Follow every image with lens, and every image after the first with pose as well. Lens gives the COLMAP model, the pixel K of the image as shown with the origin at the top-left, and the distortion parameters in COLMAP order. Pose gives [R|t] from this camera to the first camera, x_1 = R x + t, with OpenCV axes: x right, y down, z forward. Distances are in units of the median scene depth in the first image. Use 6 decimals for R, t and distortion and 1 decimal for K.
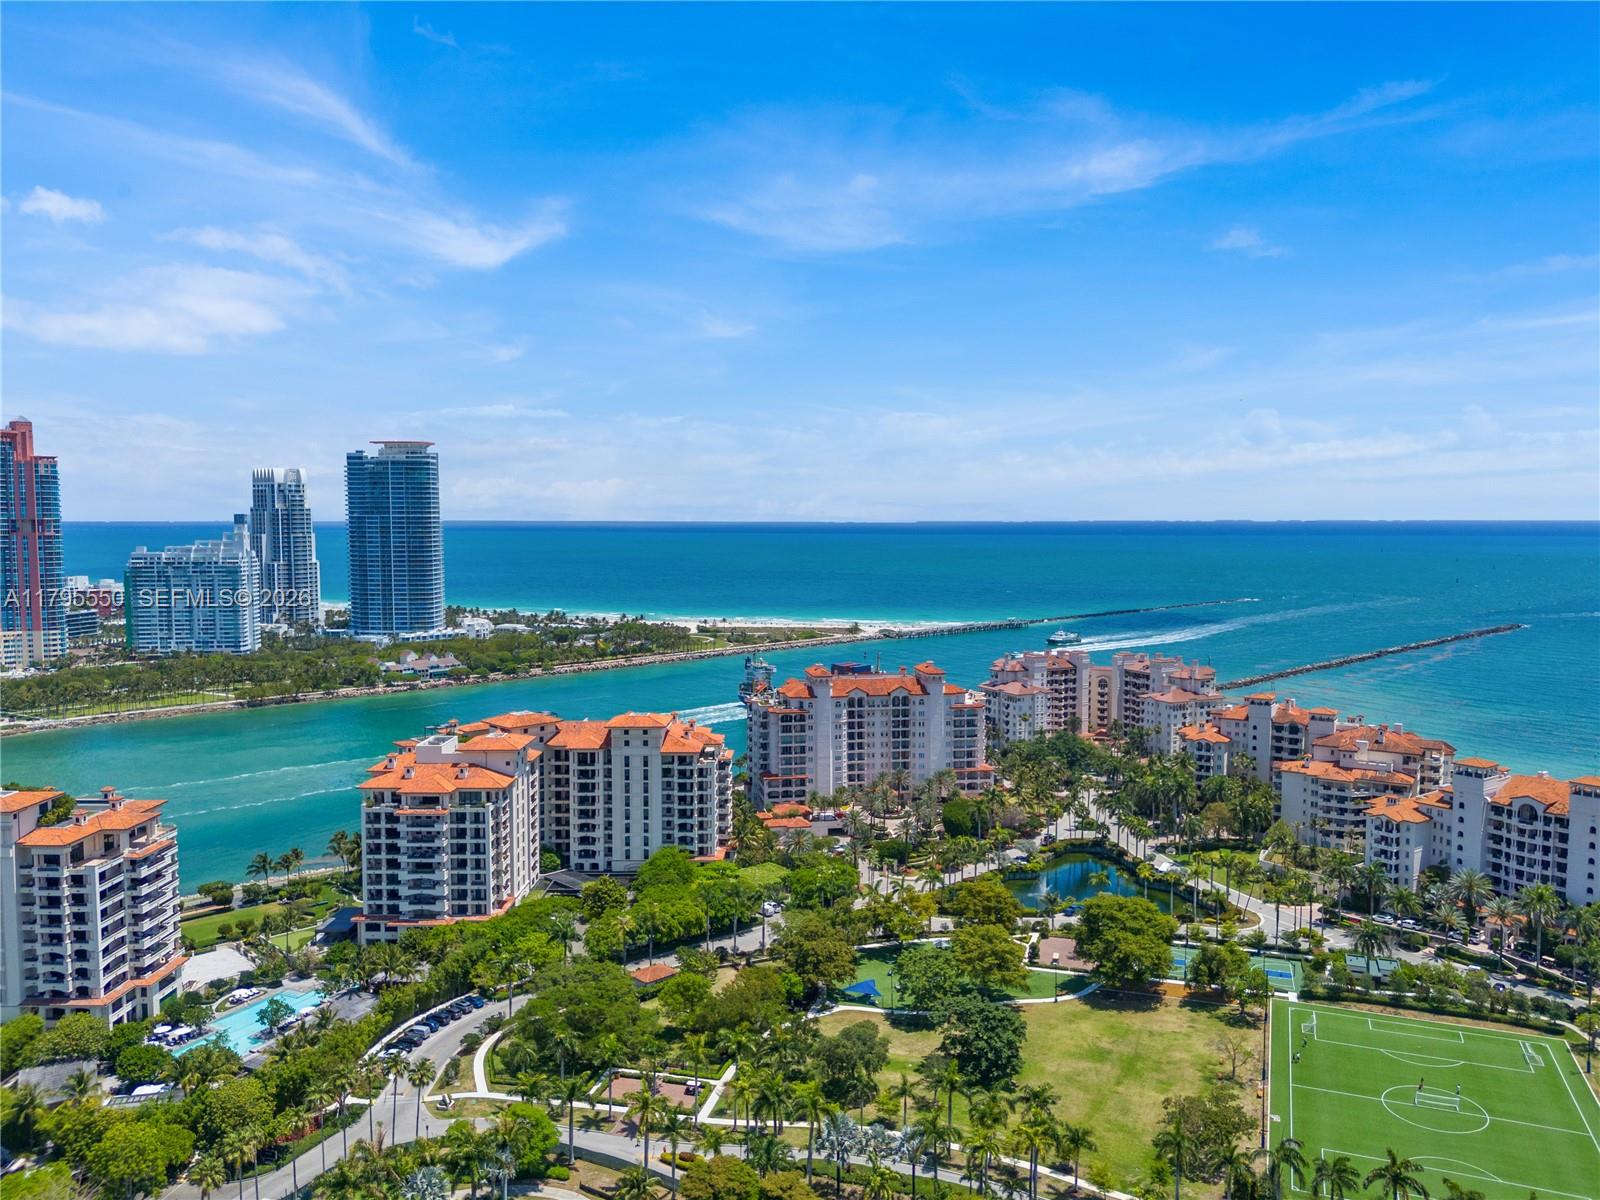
lens RADIAL K [[1180.0, 0, 804.7], [0, 1180.0, 591.7], [0, 0, 1]] dist [0.140764, -0.214915]
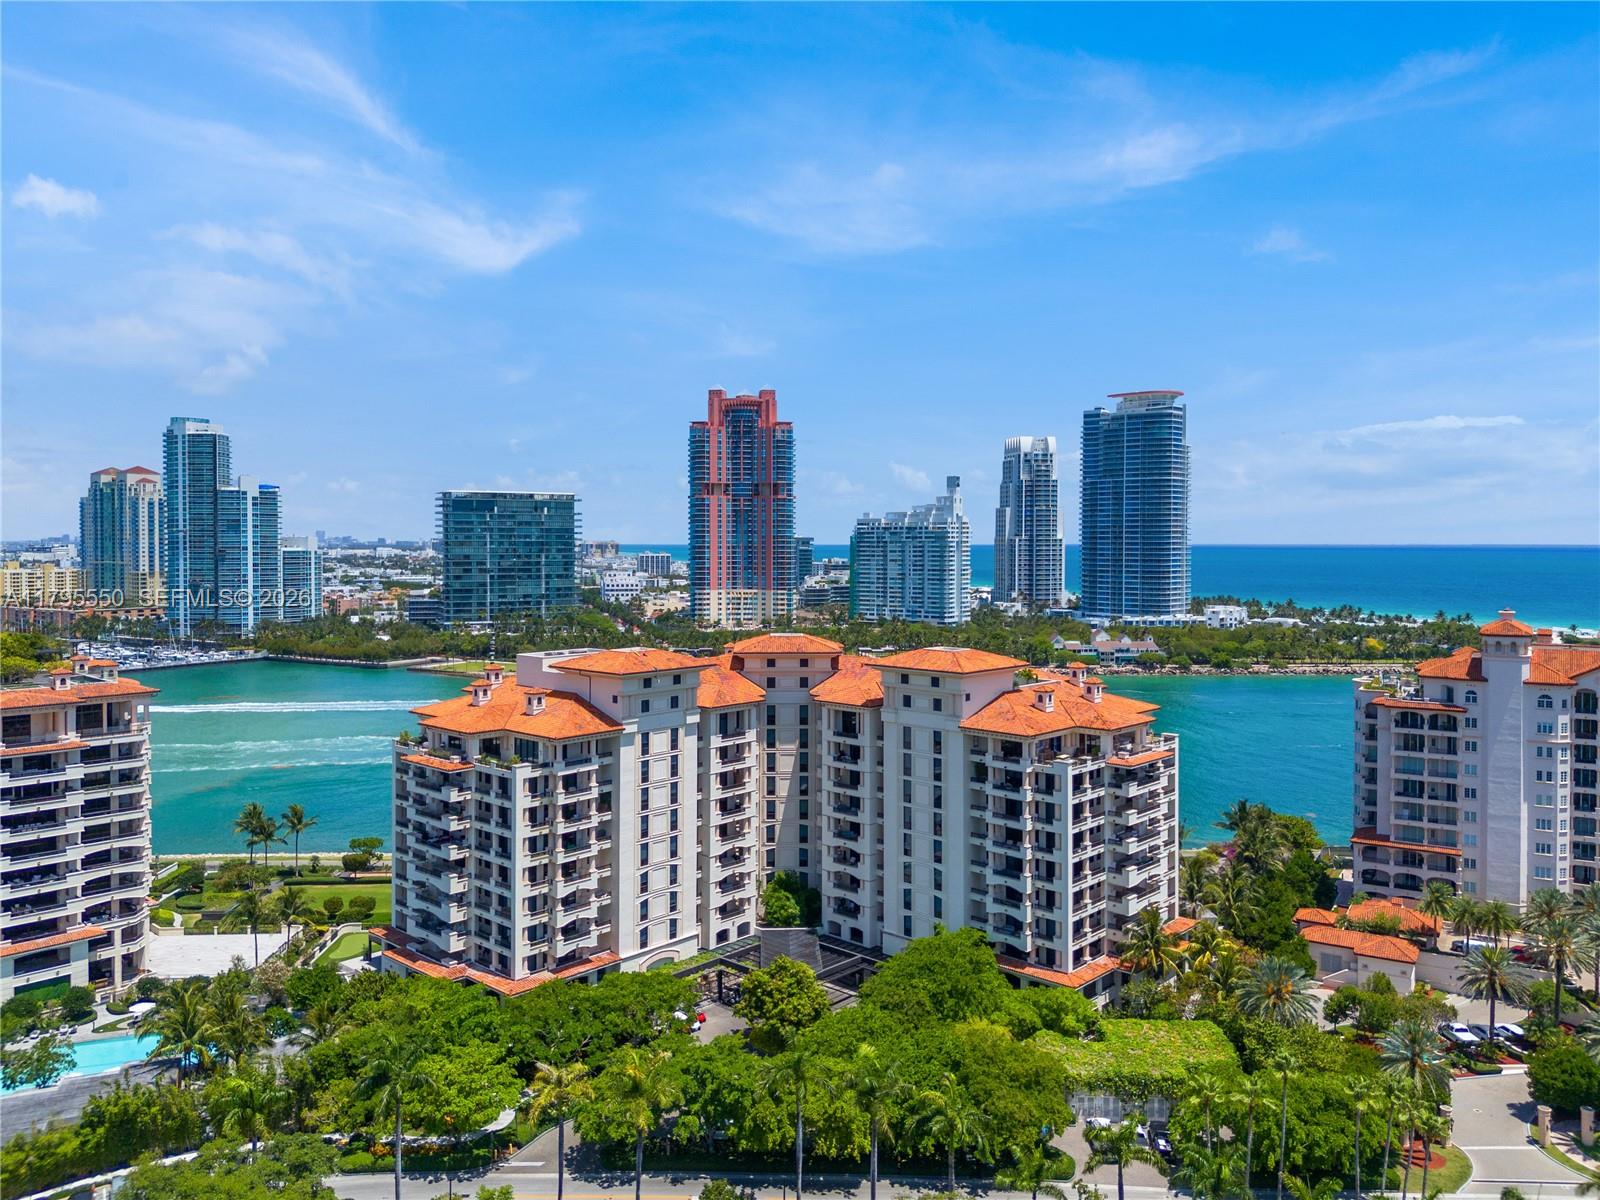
lens RADIAL K [[1180.0, 0, 804.7], [0, 1180.0, 591.7], [0, 0, 1]] dist [0.140764, -0.214915]
pose [[0.745990, 0.030584, -0.665254, 0.118622], [-0.045039, 0.998975, -0.004579, 0.068898], [0.664432, 0.033378, 0.746603, 0.480169]]
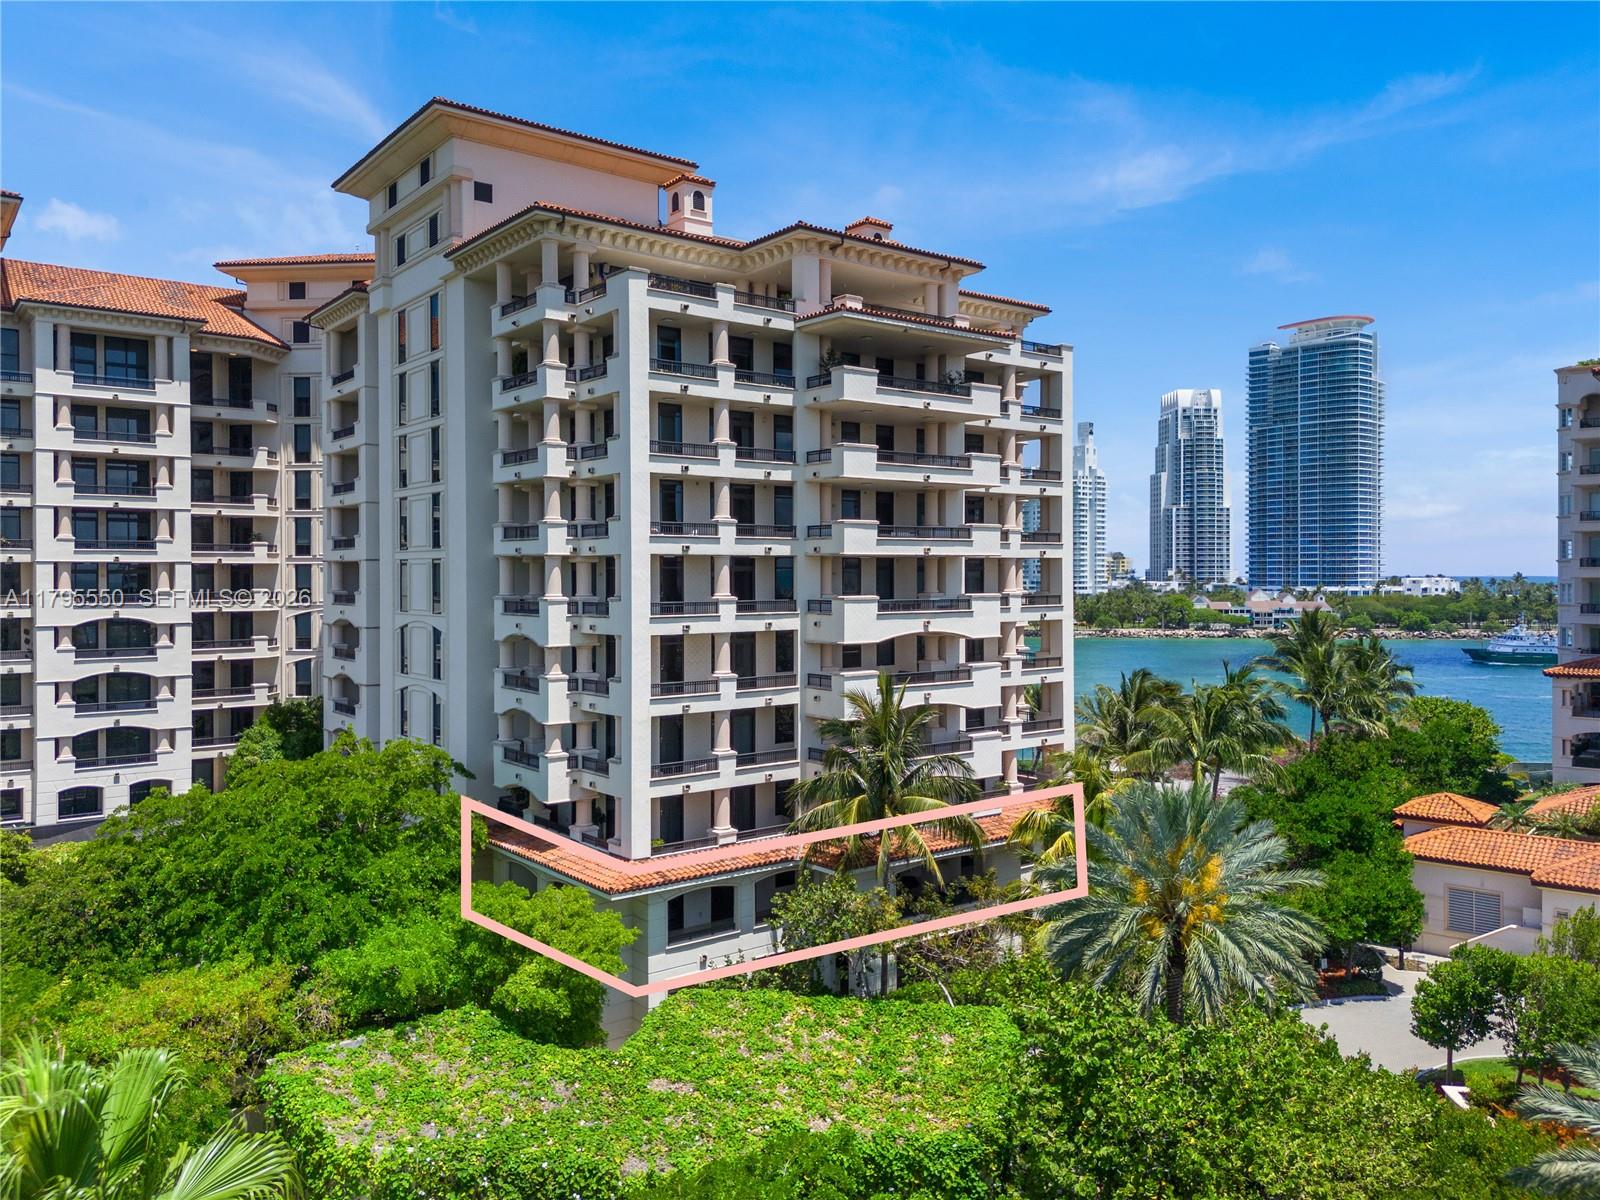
lens RADIAL K [[1177.7, 0, 800.0], [0, 1177.7, 600.0], [0, 0, 1]] dist [0.023816, 0.002213]
pose [[0.622334, 0.013427, -0.782637, 0.047784], [-0.048237, 0.998610, -0.021225, 0.156095], [0.781264, 0.050961, 0.622117, 0.751836]]
